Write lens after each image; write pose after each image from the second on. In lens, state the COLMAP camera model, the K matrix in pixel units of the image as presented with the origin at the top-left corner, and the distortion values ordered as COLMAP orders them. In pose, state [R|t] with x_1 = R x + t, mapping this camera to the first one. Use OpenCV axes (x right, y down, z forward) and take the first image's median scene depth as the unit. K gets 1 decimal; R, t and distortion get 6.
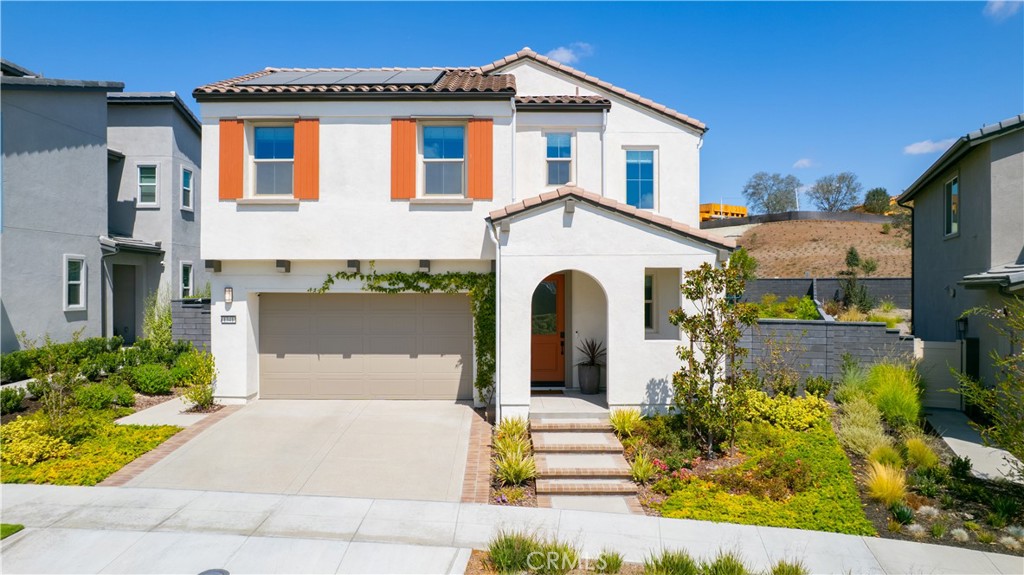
lens RADIAL K [[658.3, 0, 512.0], [0, 658.3, 287.5], [0, 0, 1]] dist [-0.062041, 0.051738]
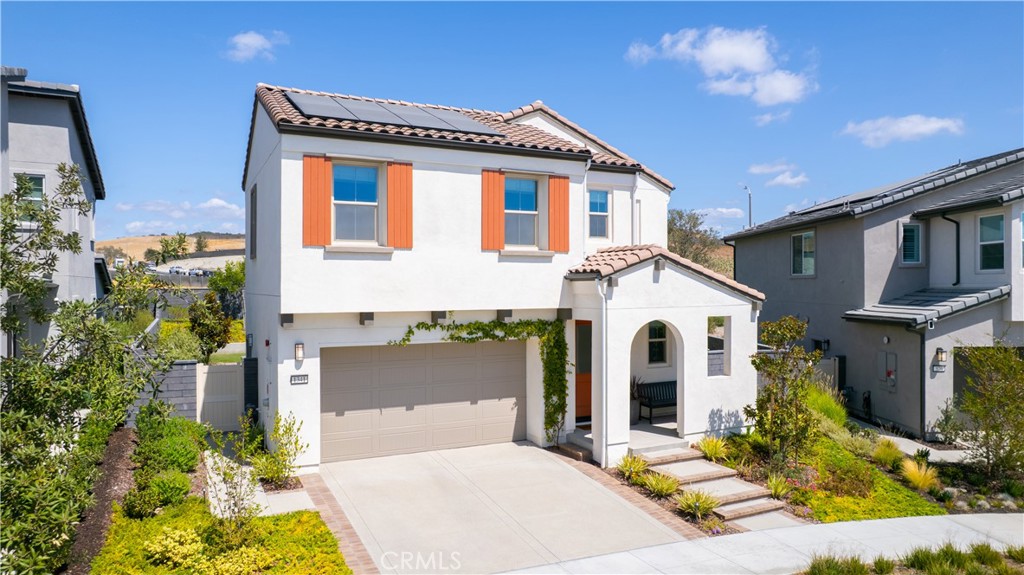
lens RADIAL K [[658.3, 0, 512.0], [0, 658.3, 287.5], [0, 0, 1]] dist [-0.062041, 0.051738]
pose [[0.899290, -0.002978, 0.437343, -0.563330], [0.003691, 0.999993, -0.000781, -0.073898], [-0.437338, 0.002317, 0.899294, 0.074696]]
